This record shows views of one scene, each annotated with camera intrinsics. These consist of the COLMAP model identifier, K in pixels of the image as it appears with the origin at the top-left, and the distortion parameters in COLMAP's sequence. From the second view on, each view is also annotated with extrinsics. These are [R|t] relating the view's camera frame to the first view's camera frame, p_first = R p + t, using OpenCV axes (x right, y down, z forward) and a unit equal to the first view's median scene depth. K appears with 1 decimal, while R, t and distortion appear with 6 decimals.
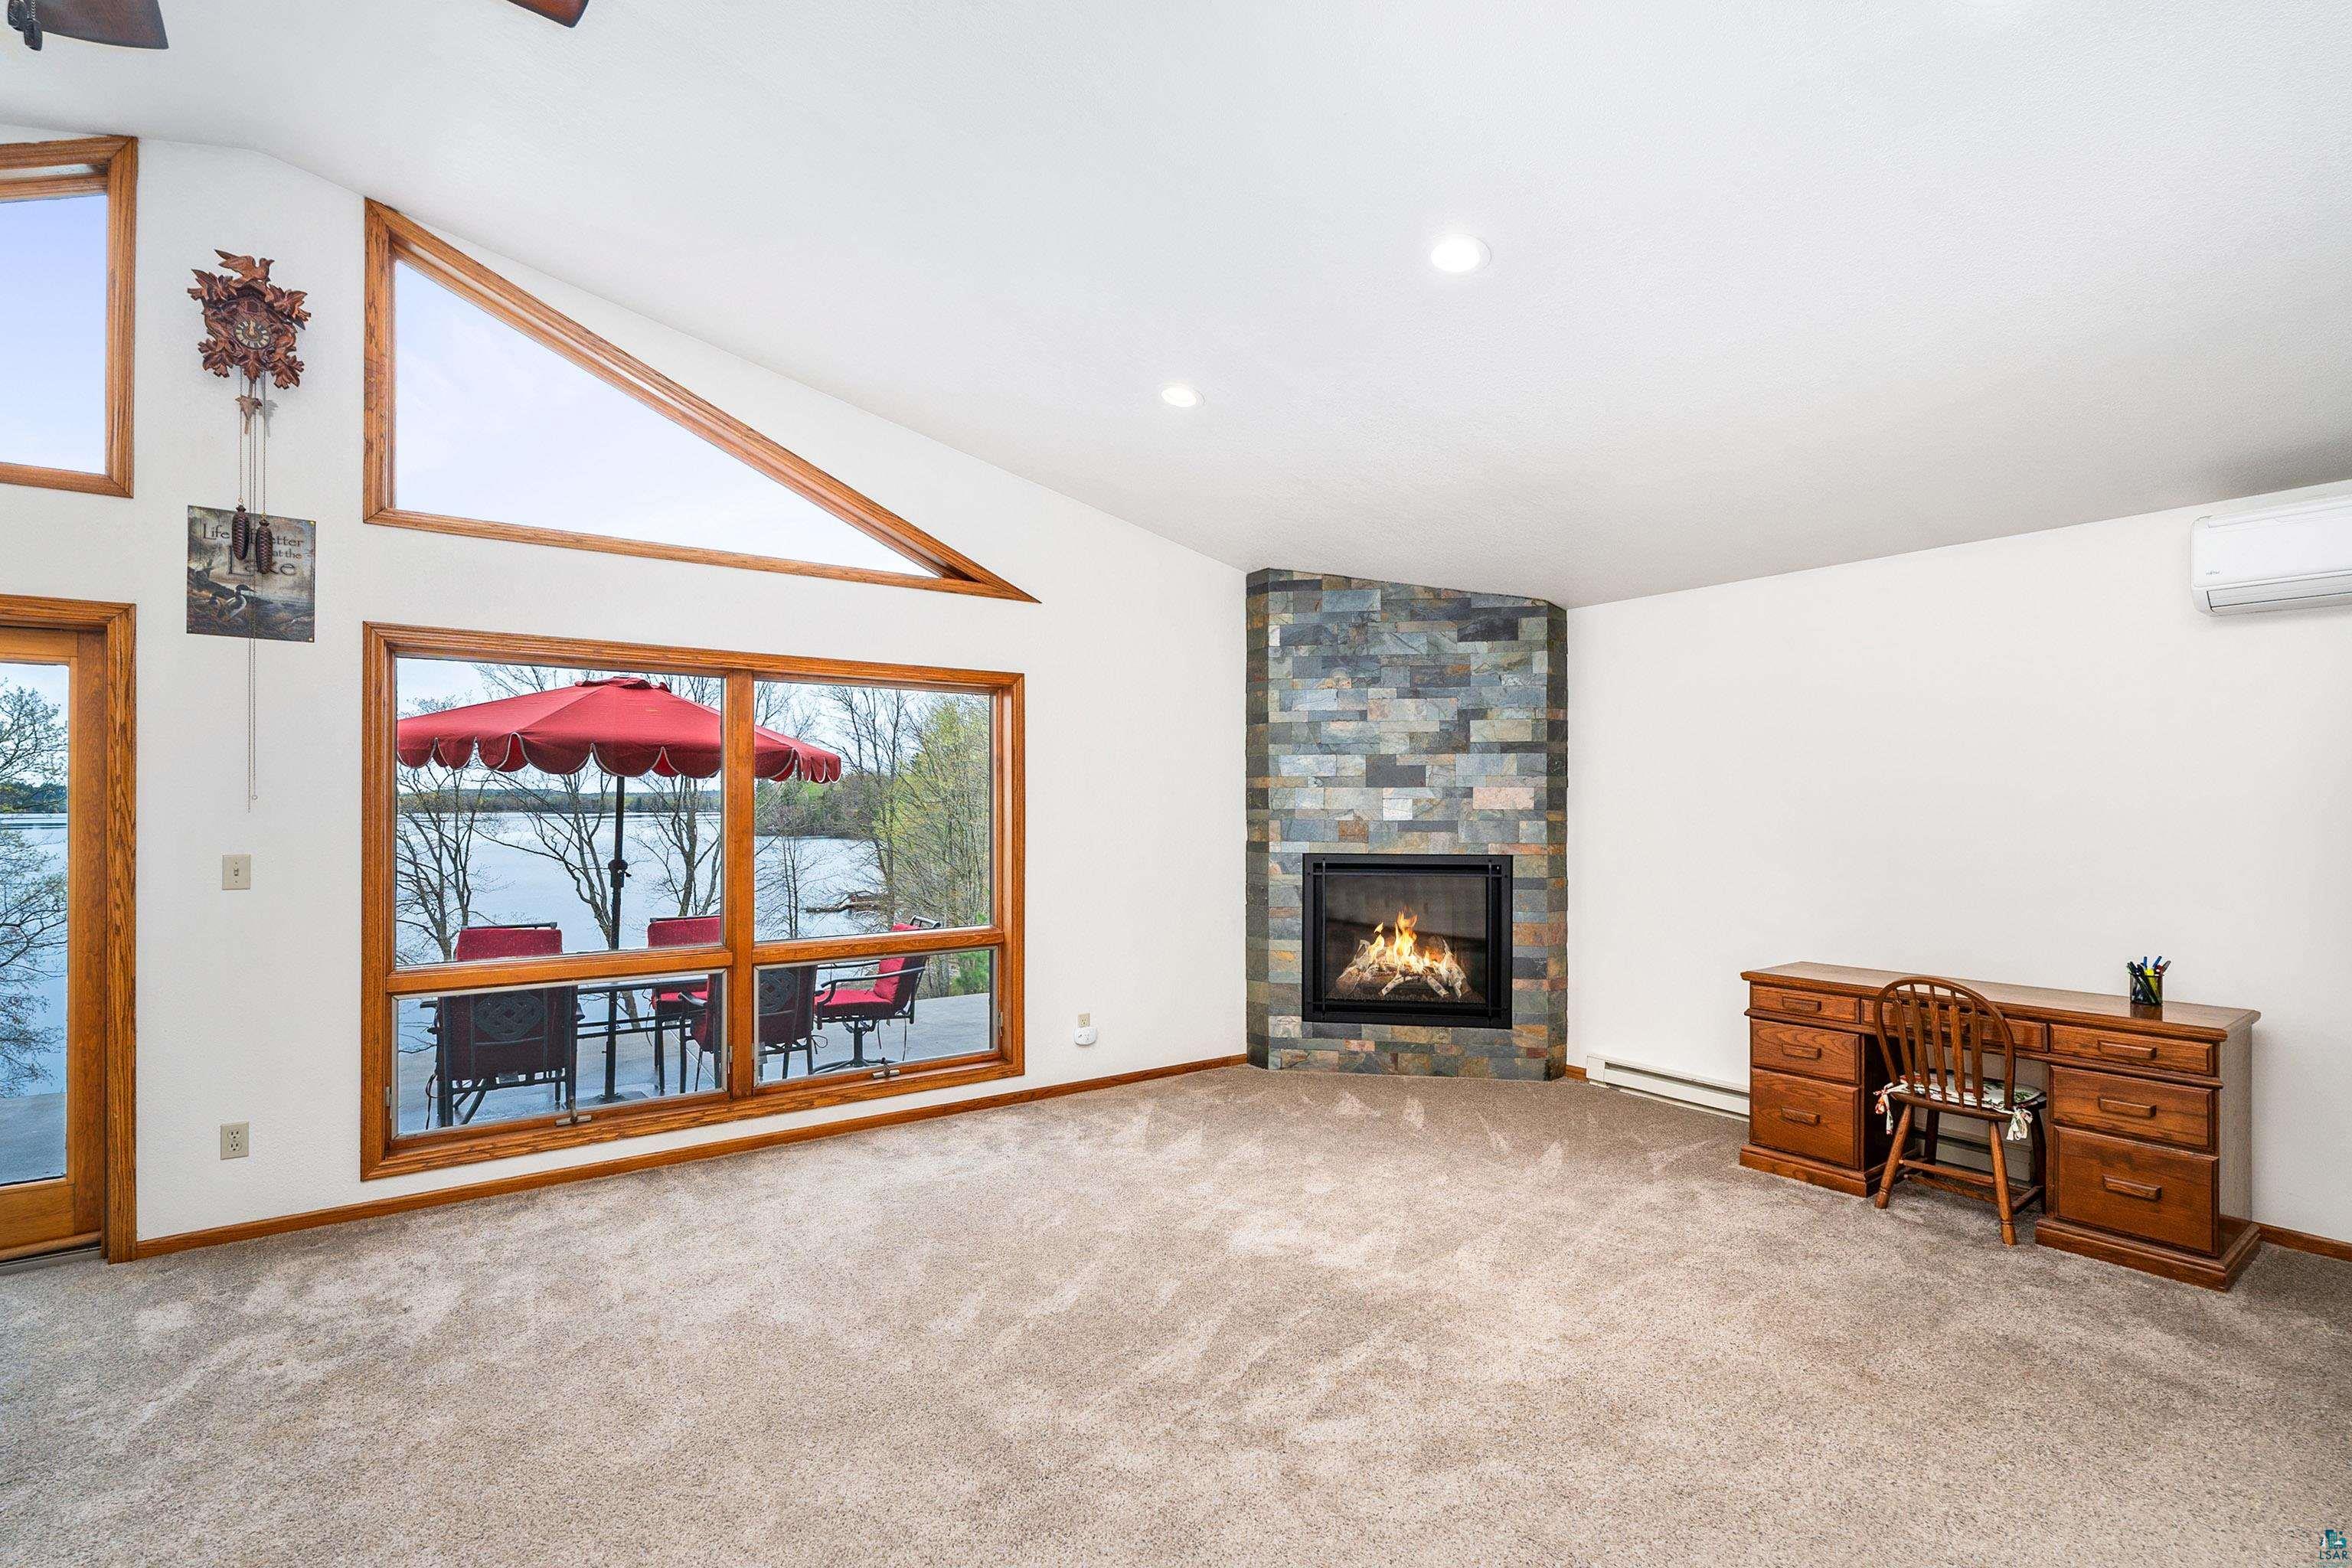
lens RADIAL K [[1080.8, 0, 1174.5], [0, 1080.8, 798.8], [0, 0, 1]] dist [-0.001375, 0.000782]
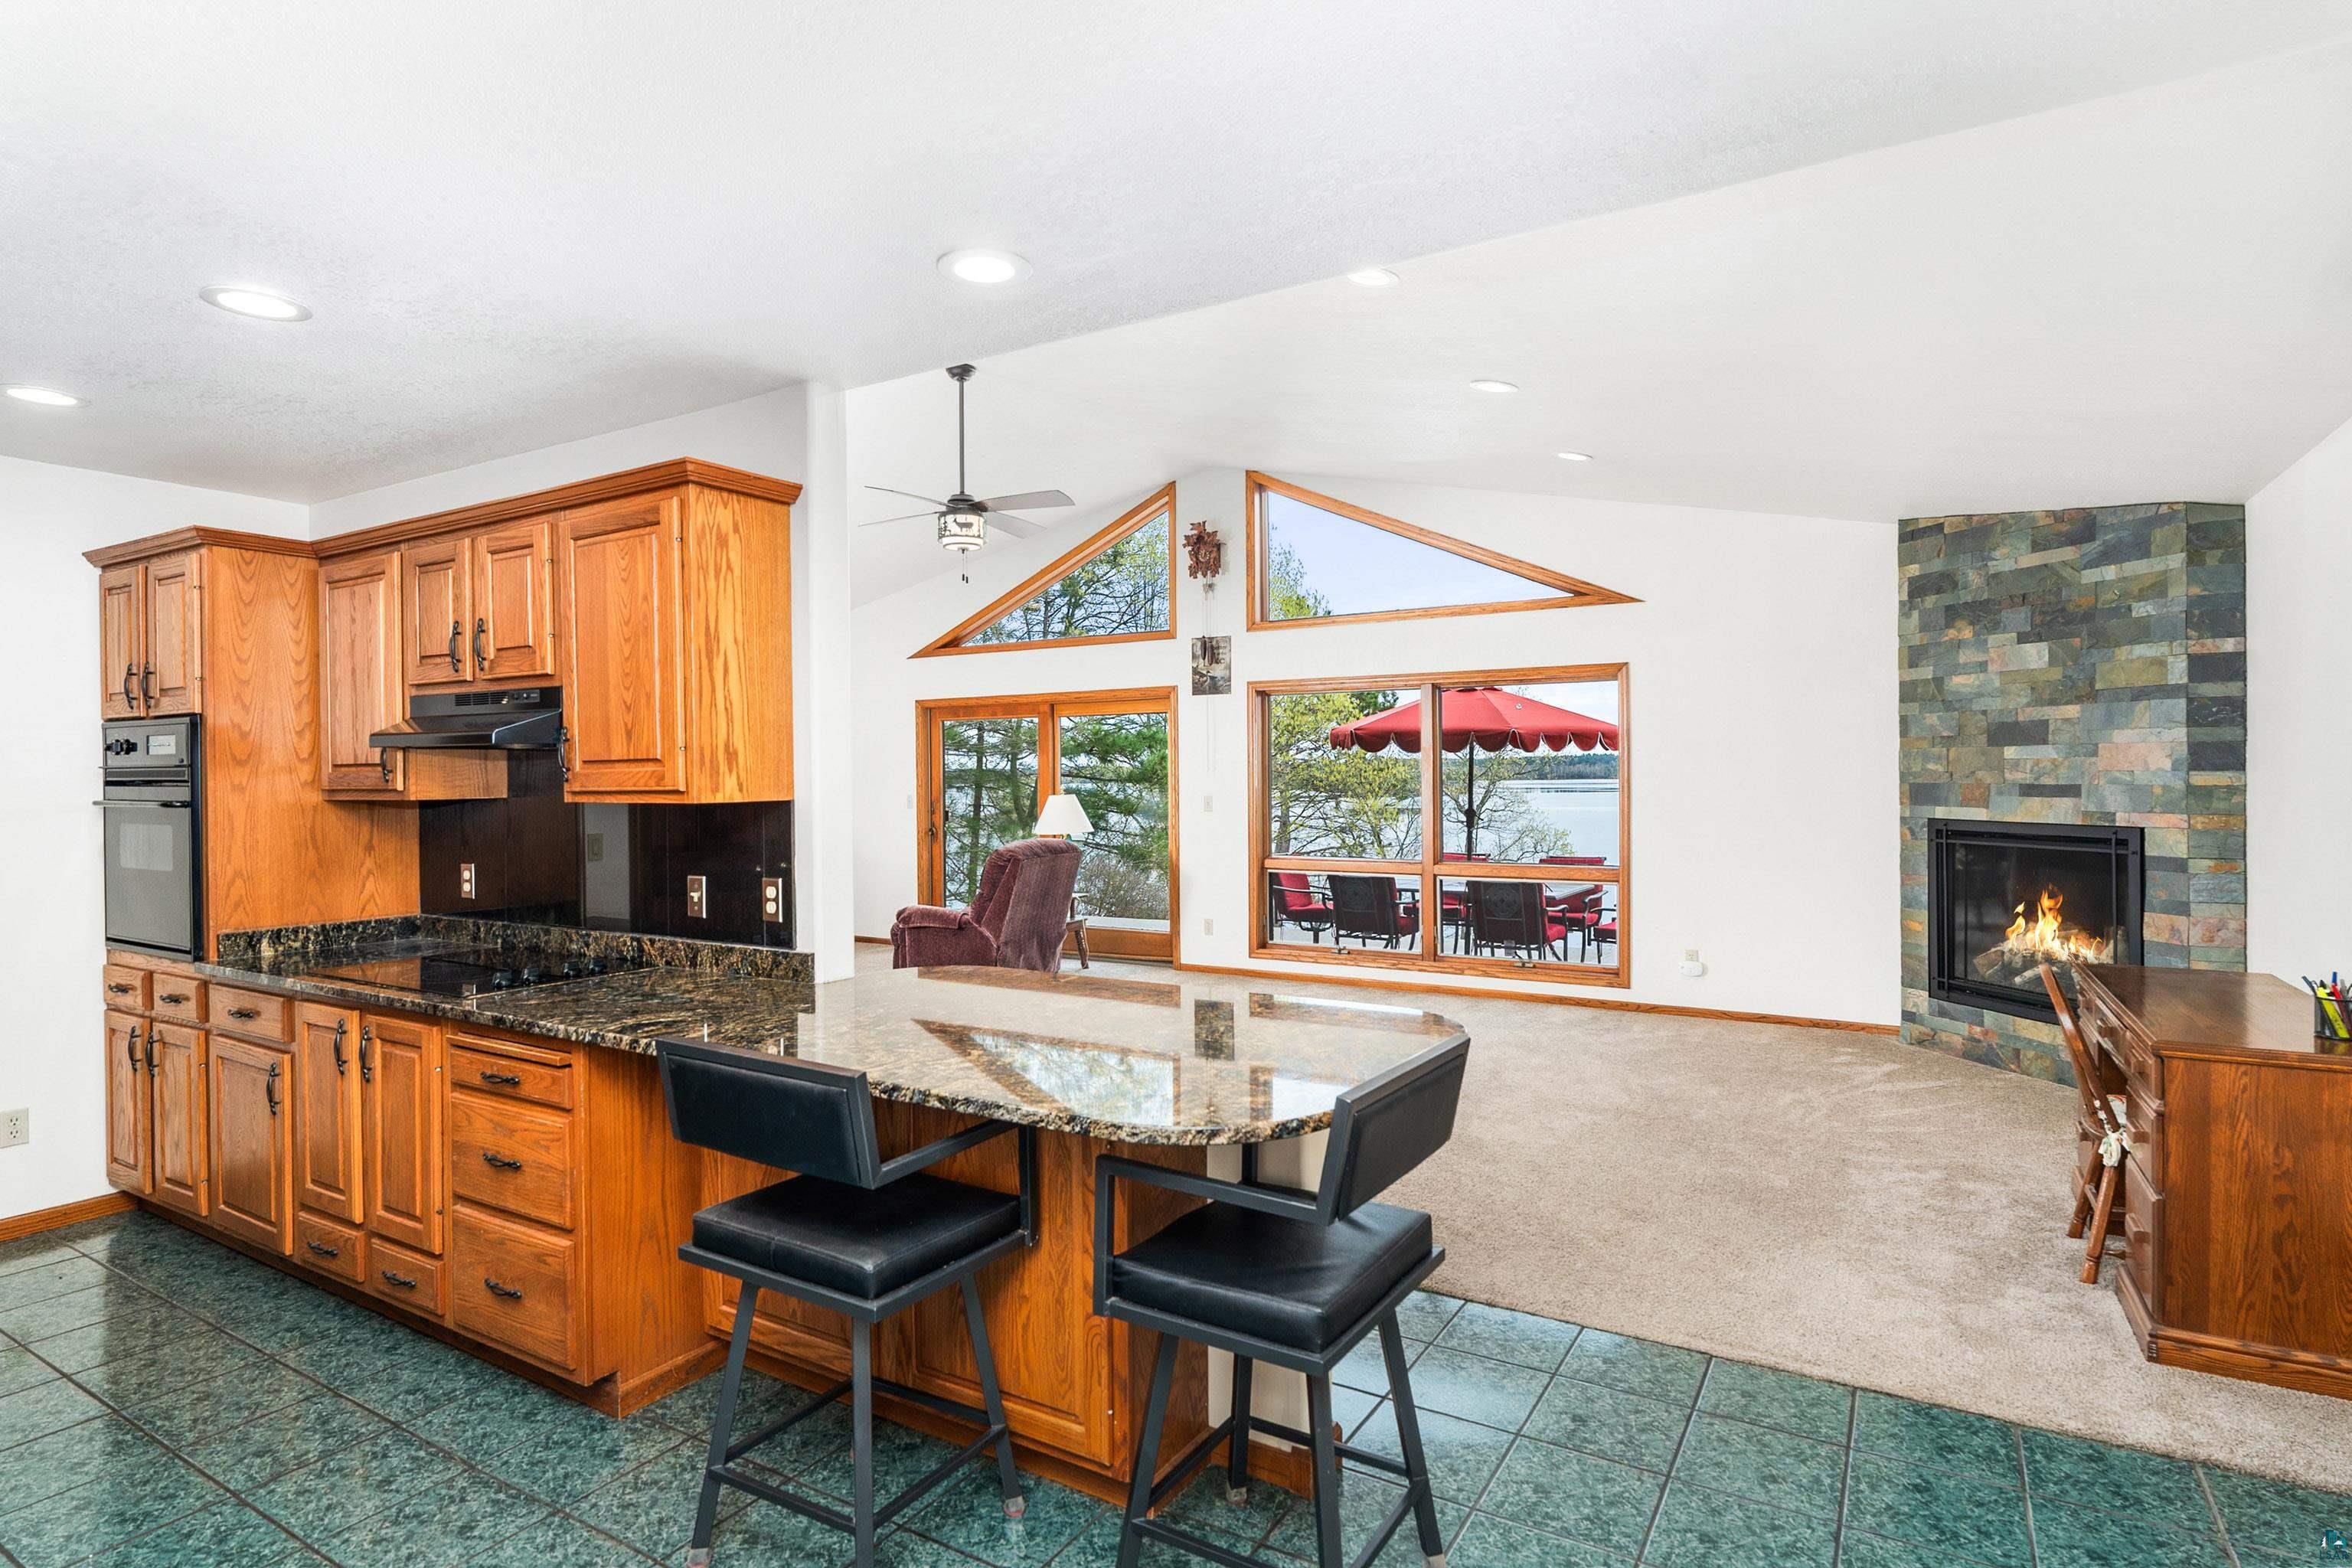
lens RADIAL K [[1221.7, 0, 1176.0], [0, 1221.7, 784.0], [0, 0, 1]] dist [0.000386, 0.000012]
pose [[0.395618, 0.004245, -0.918405, 0.992889], [0.011436, 0.999889, 0.009548, 0.003346], [0.918344, -0.014280, 0.395526, -0.021535]]
